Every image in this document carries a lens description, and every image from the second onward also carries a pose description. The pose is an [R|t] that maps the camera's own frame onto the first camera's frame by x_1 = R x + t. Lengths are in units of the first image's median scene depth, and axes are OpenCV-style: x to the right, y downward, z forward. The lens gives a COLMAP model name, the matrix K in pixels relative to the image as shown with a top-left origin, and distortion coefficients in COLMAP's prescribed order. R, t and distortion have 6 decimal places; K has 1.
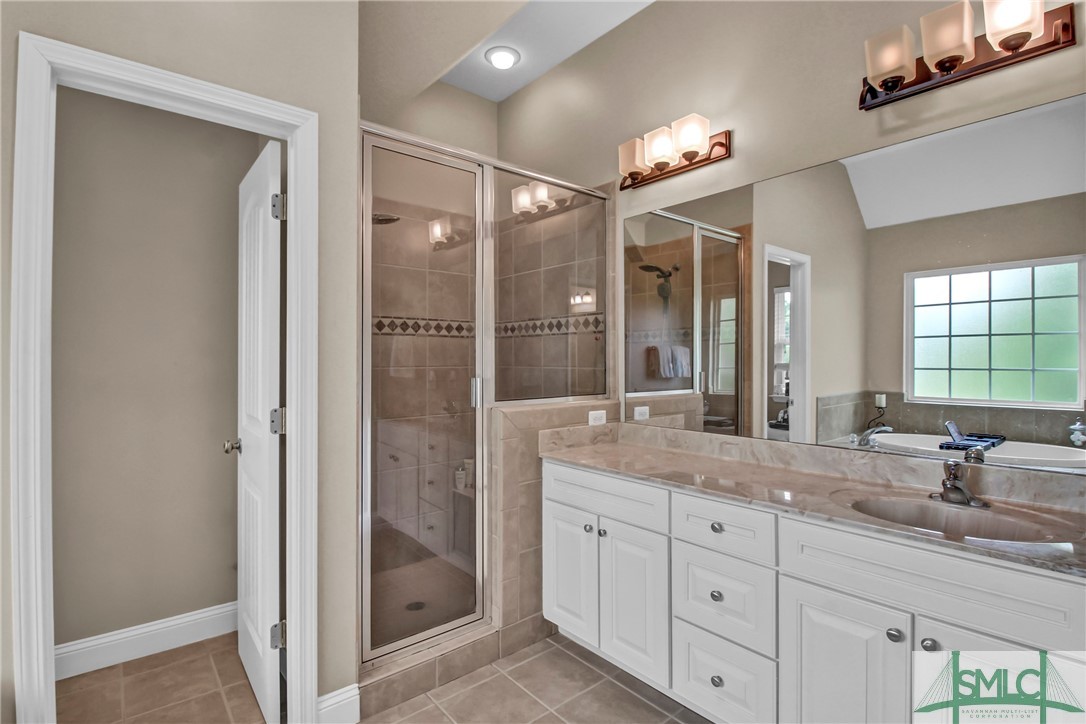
lens RADIAL K [[519.6, 0, 538.0], [0, 519.6, 359.0], [0, 0, 1]] dist [-0.000517, -0.015975]
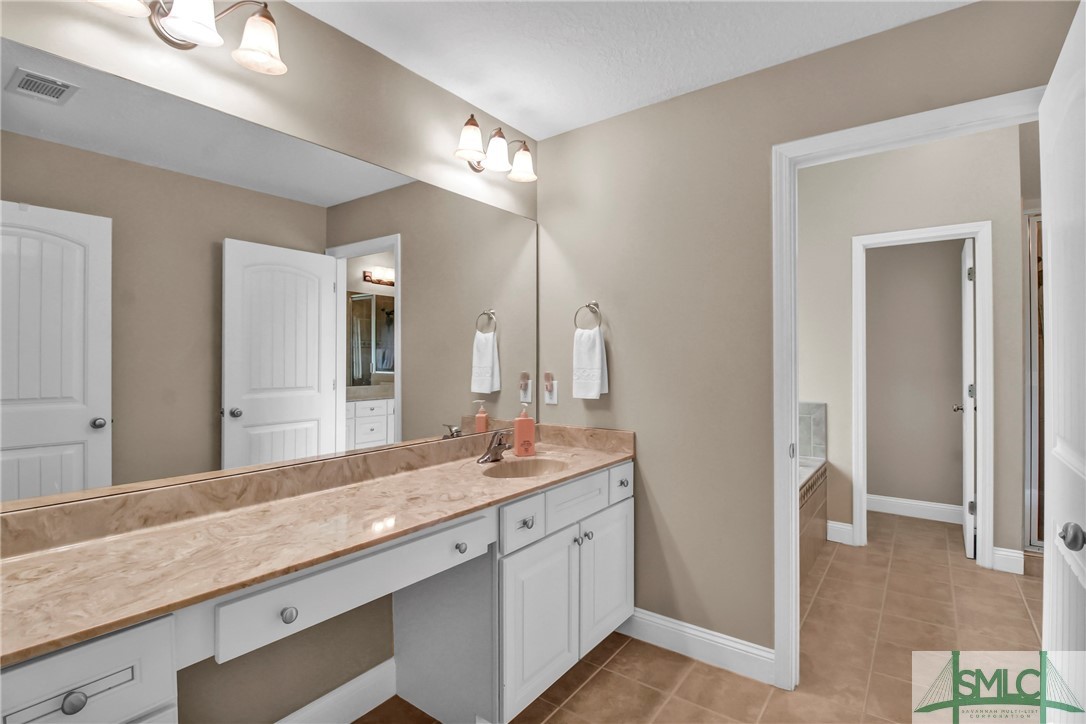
lens RADIAL K [[519.6, 0, 538.0], [0, 519.6, 359.0], [0, 0, 1]] dist [-0.000517, -0.015975]
pose [[0.248173, -0.006749, -0.968692, 0.896619], [0.003830, 0.999975, -0.005986, 0.014185], [0.968708, -0.002225, 0.248193, -0.959480]]
